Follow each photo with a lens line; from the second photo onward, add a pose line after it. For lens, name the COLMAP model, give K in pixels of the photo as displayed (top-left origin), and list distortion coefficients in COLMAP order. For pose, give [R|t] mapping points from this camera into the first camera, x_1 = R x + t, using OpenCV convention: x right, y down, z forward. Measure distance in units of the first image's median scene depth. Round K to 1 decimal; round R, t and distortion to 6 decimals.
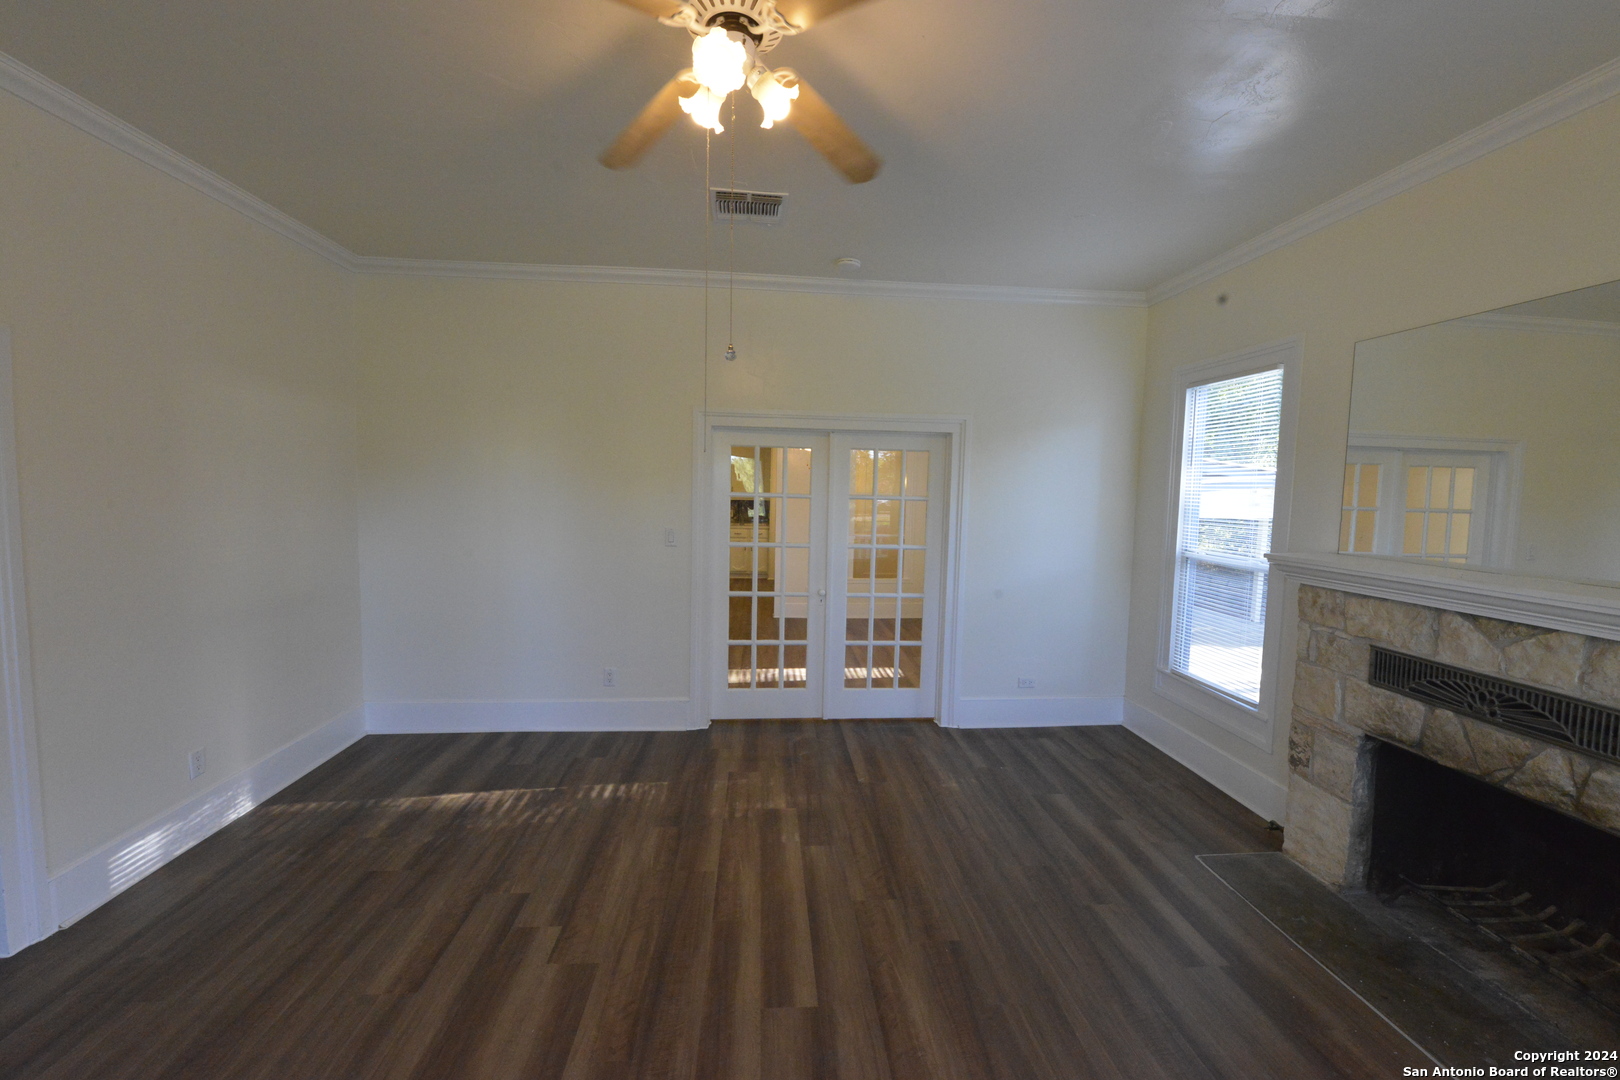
lens RADIAL K [[637.0, 0, 811.6], [0, 637.0, 532.4], [0, 0, 1]] dist [-0.009908, -0.000360]
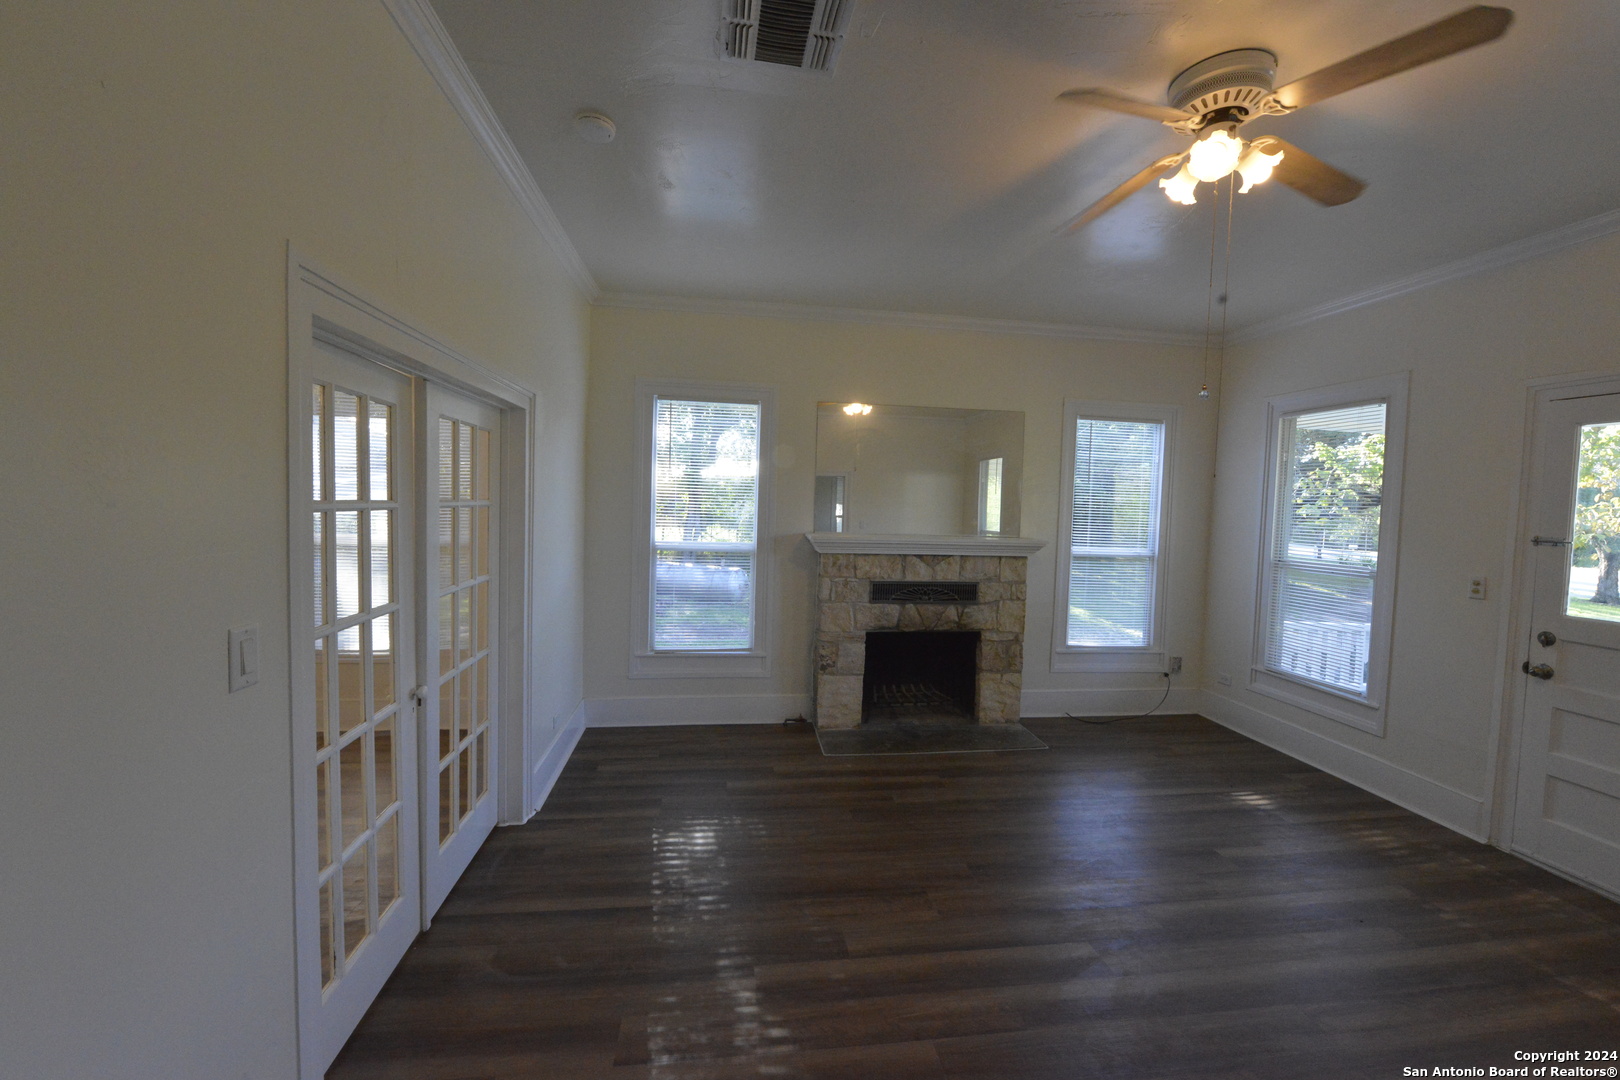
lens RADIAL K [[637.7, 0, 810.3], [0, 637.7, 533.2], [0, 0, 1]] dist [-0.009177, -0.000473]
pose [[-0.053990, -0.075222, 0.995704, -0.842932], [0.043417, 0.996039, 0.077601, -0.098604], [-0.997597, 0.047420, -0.050510, 1.196765]]
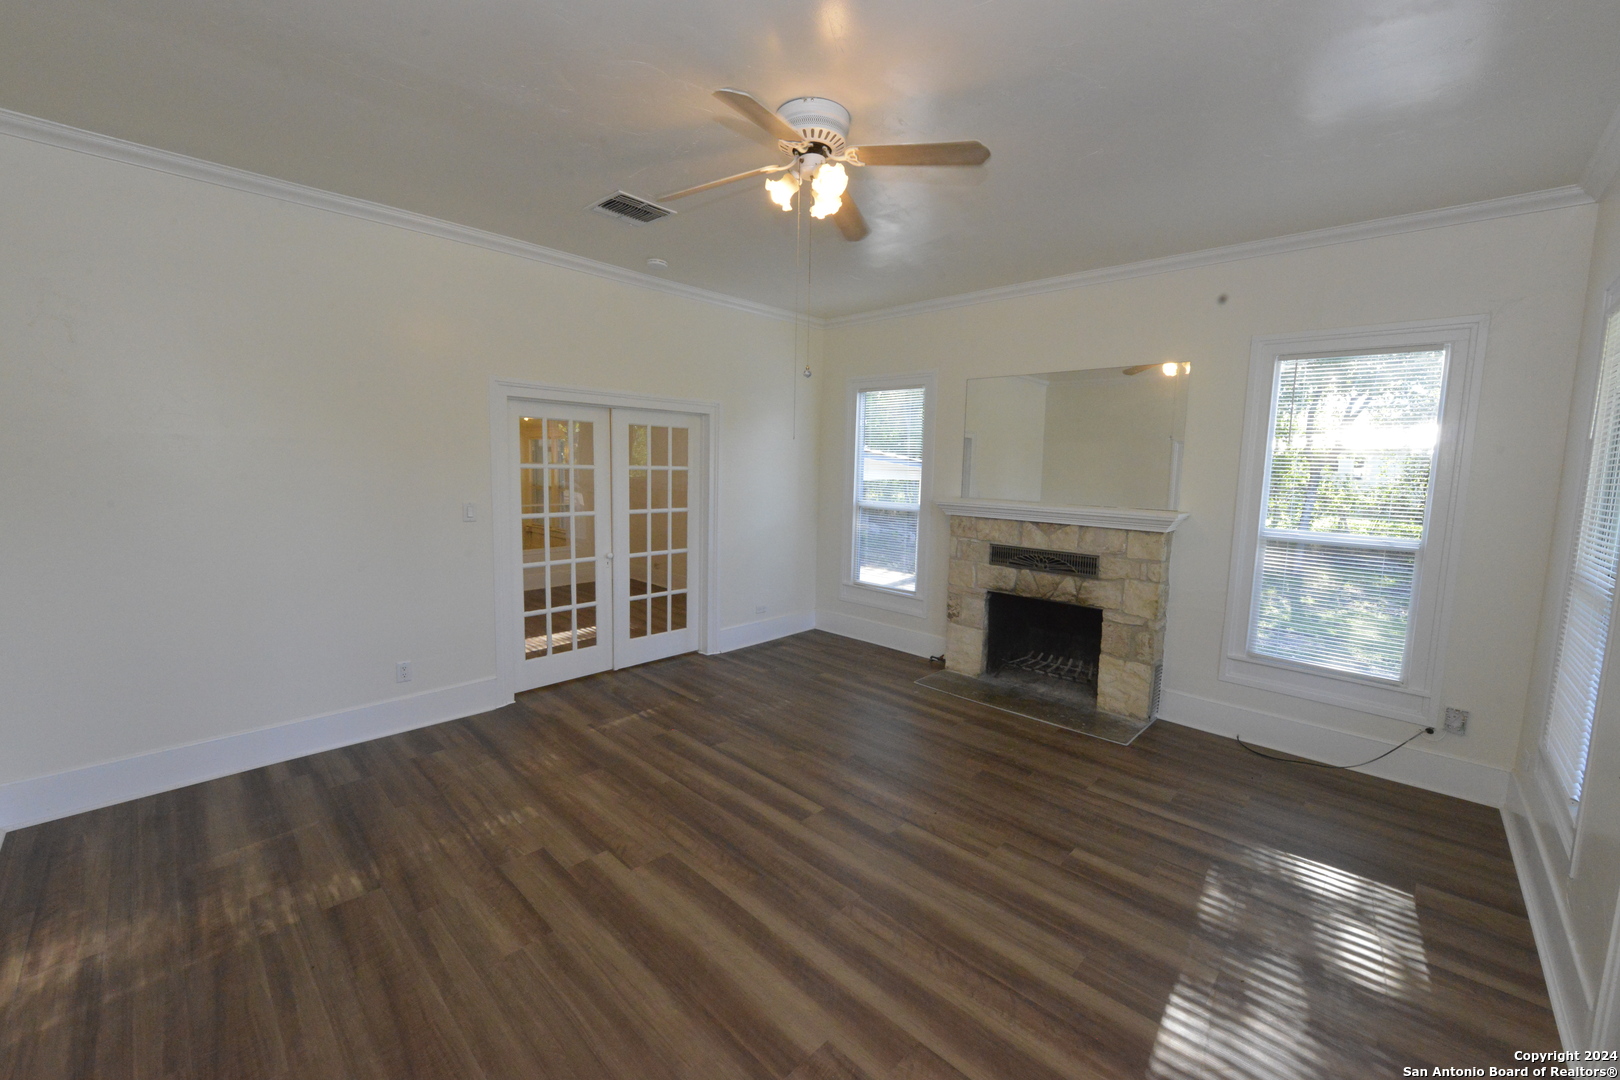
lens RADIAL K [[637.0, 0, 811.6], [0, 637.0, 532.4], [0, 0, 1]] dist [-0.009908, -0.000360]
pose [[0.746697, -0.076053, 0.660802, -0.749112], [0.041115, 0.996820, 0.068267, -0.009140], [-0.663892, -0.023806, 0.747449, -0.074447]]
